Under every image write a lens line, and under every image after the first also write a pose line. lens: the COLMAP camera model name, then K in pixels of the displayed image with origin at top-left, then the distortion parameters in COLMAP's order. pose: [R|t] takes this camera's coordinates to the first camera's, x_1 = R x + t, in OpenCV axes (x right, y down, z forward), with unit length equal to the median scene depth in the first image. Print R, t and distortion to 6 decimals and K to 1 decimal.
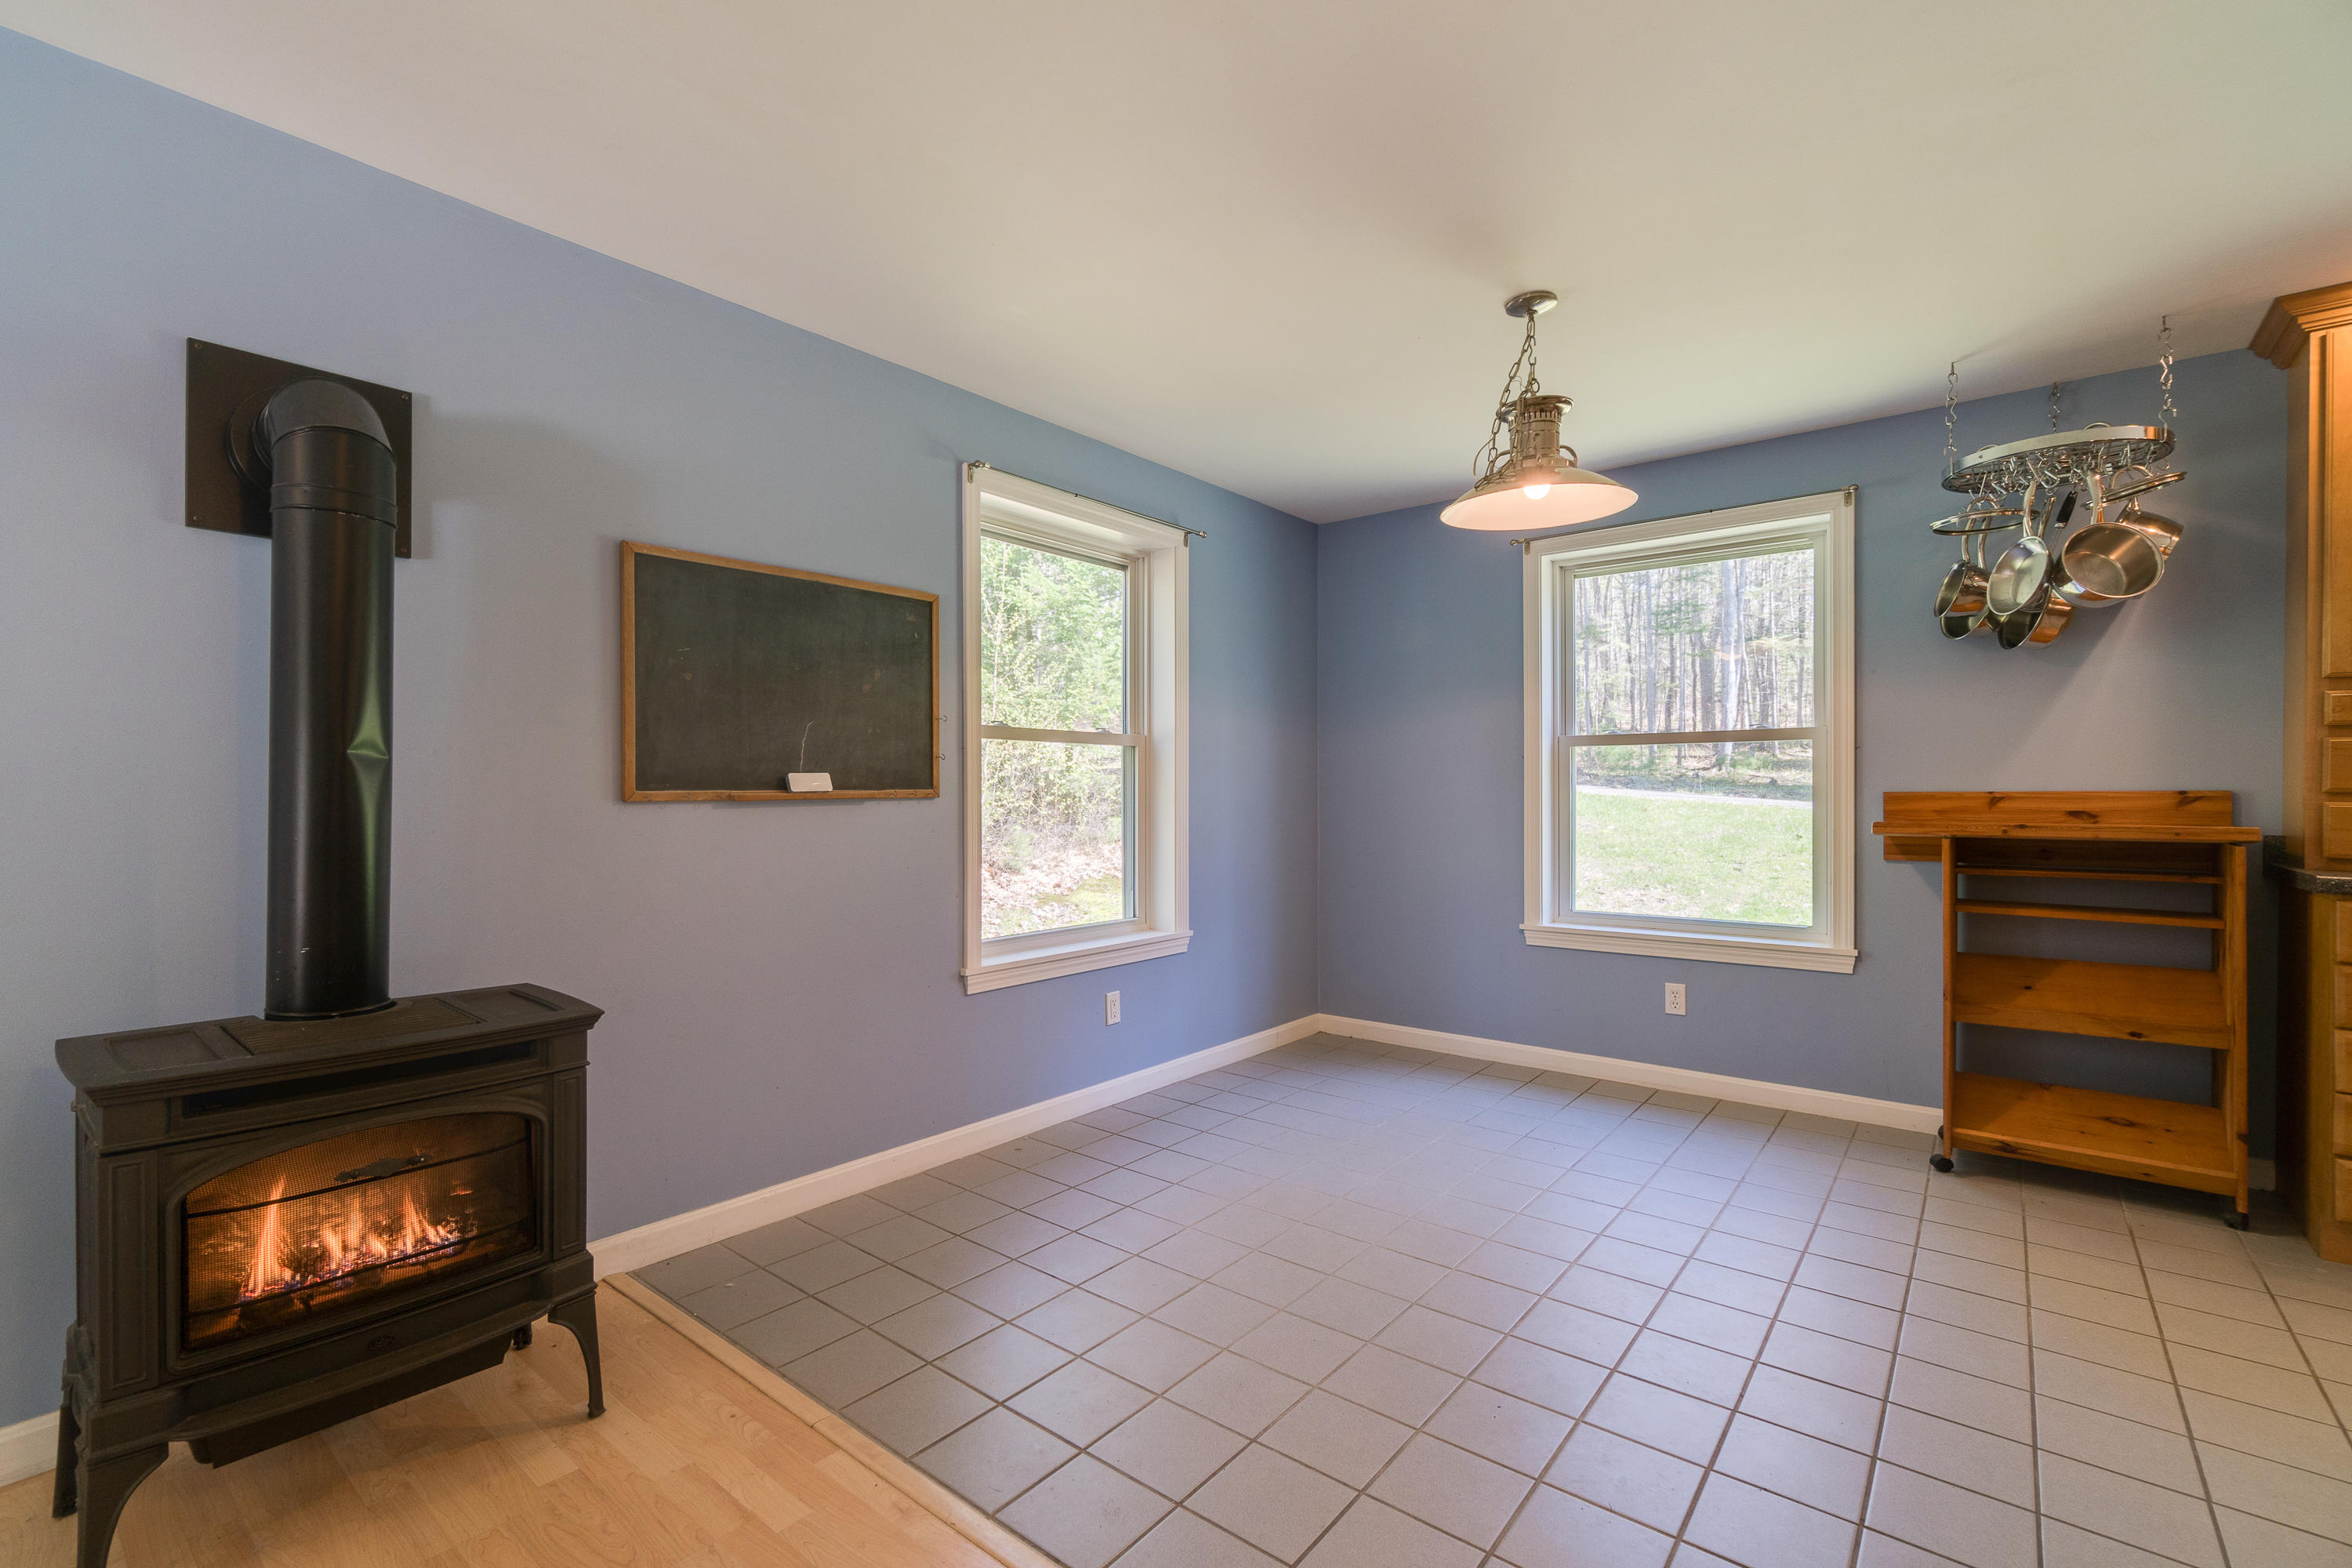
lens RADIAL K [[1061.6, 0, 1180.9], [0, 1061.6, 802.2], [0, 0, 1]] dist [0.000541, 0.000164]
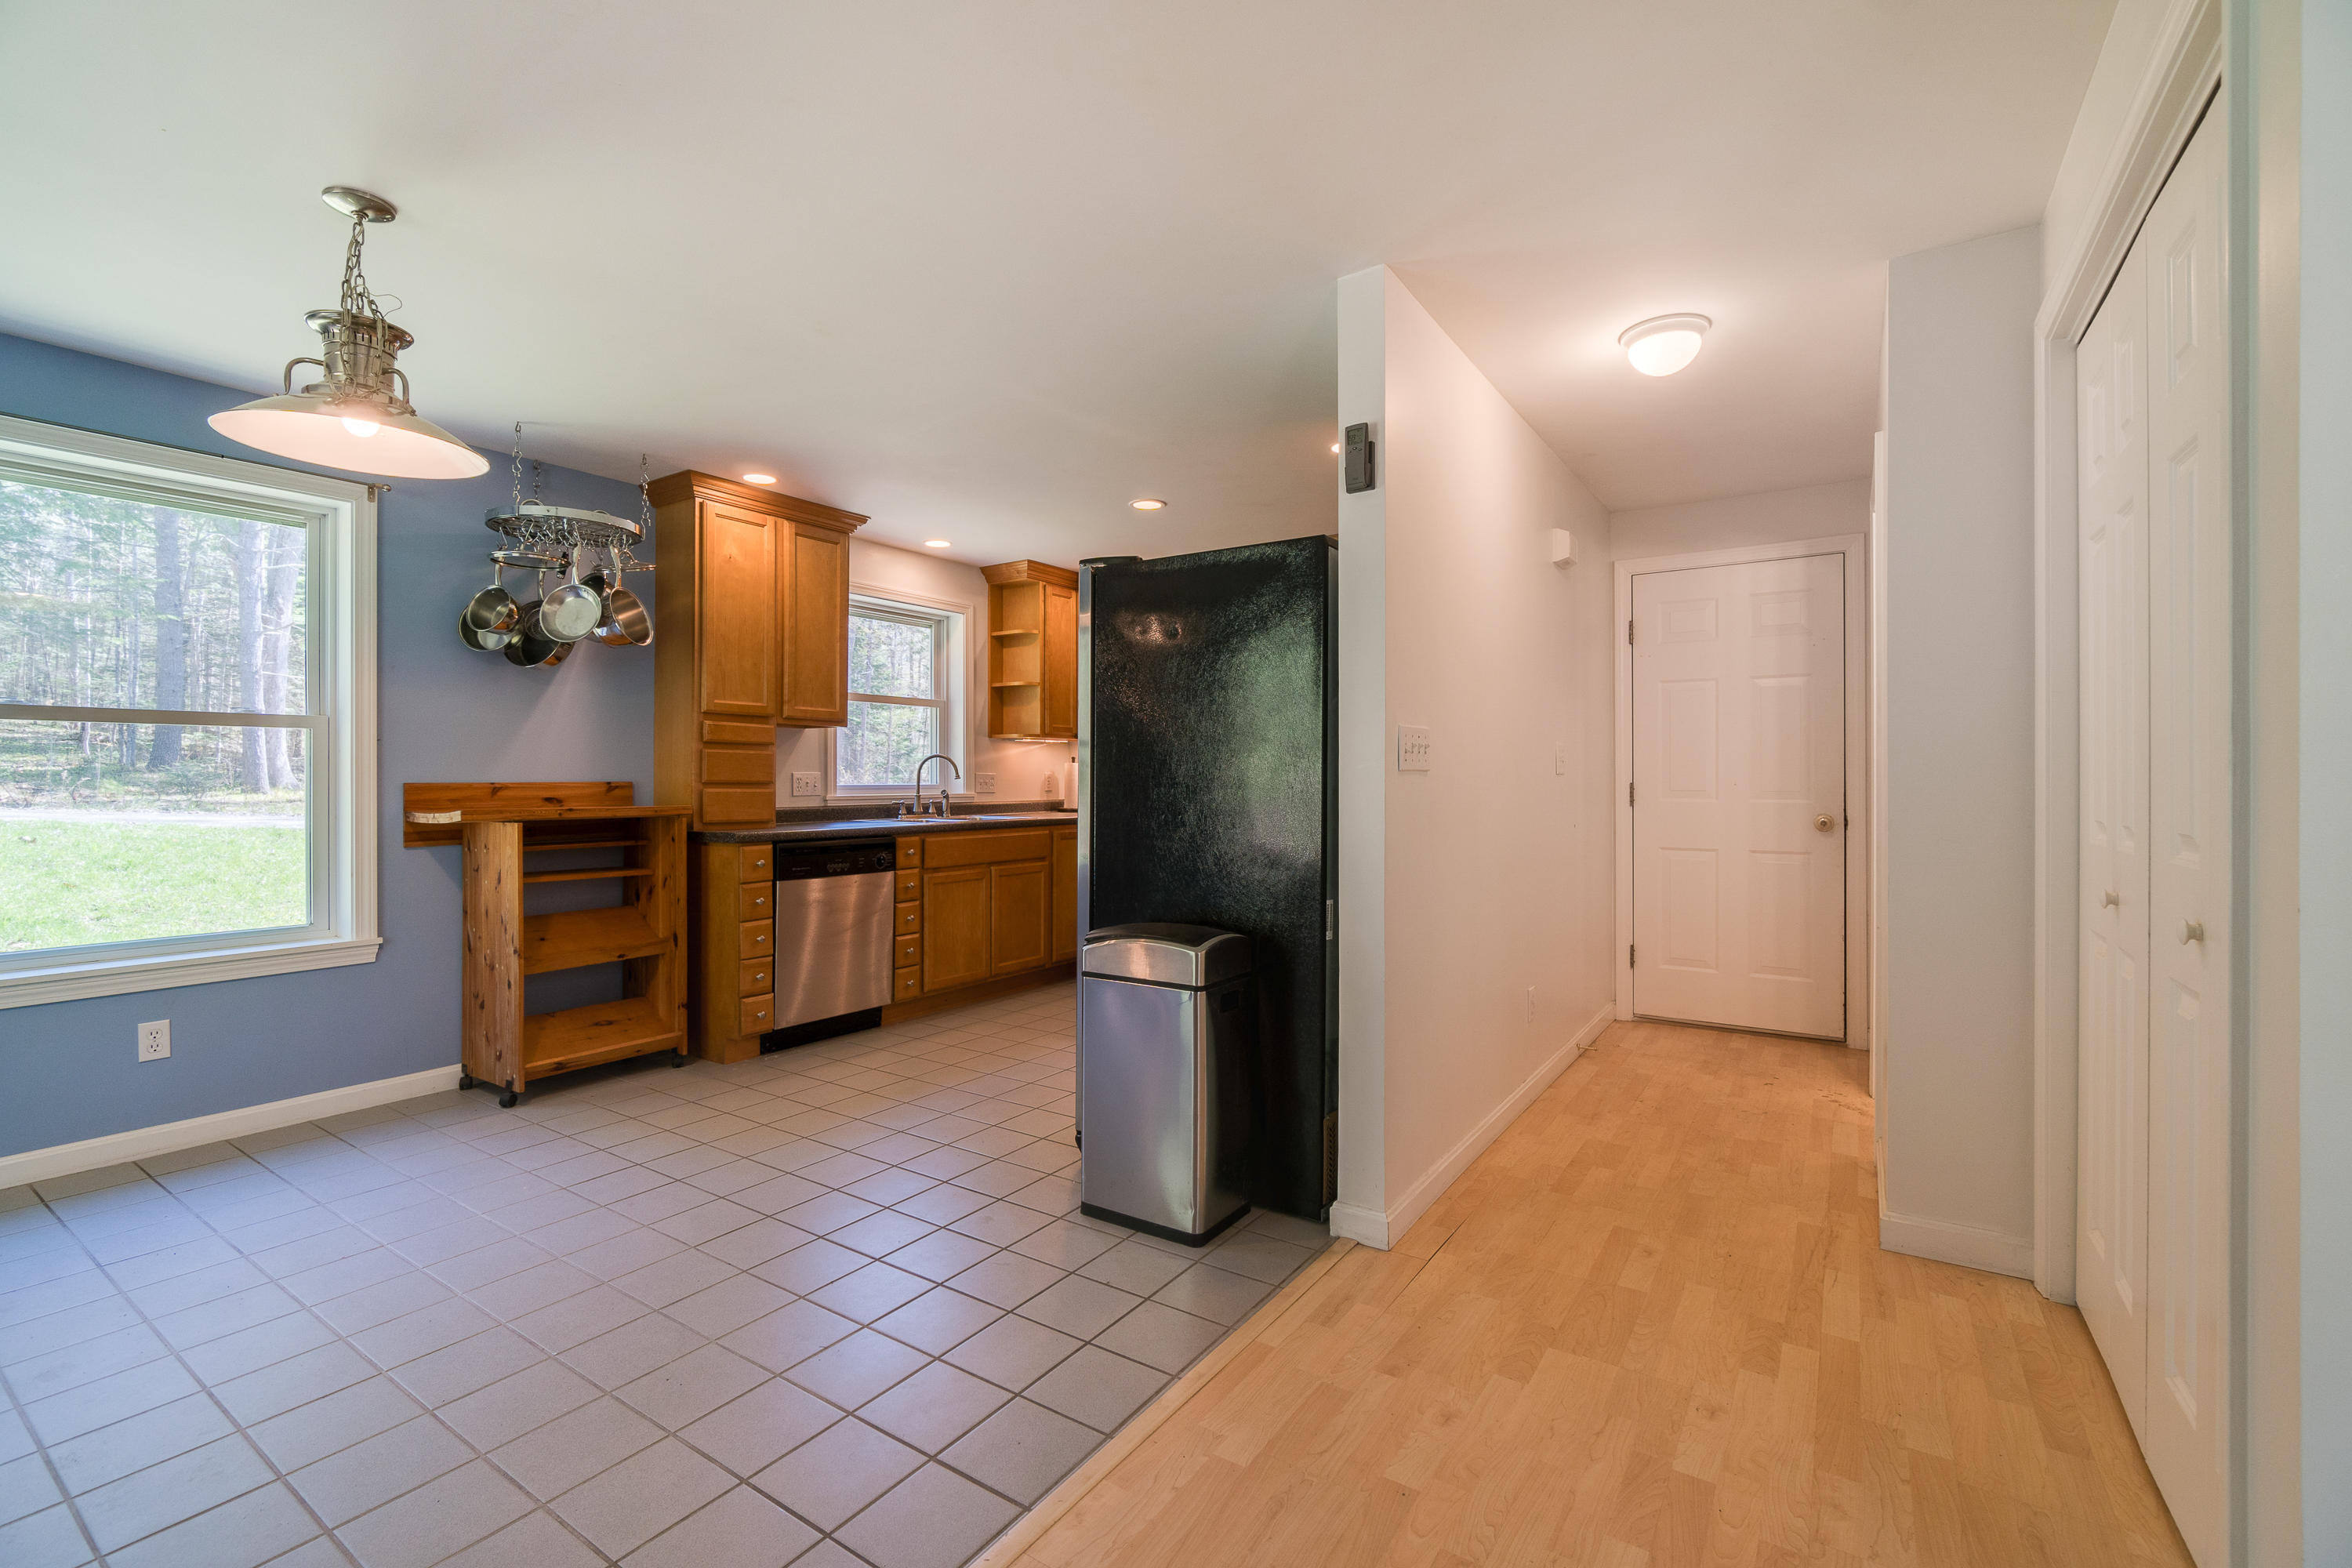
lens RADIAL K [[1014.0, 0, 1168.2], [0, 1014.0, 780.6], [0, 0, 1]] dist [-0.001846, -0.000084]
pose [[-0.096888, -0.004986, 0.995283, -0.438594], [0.006293, 0.999964, 0.005622, -0.013878], [-0.995275, 0.006808, -0.096854, 0.358586]]
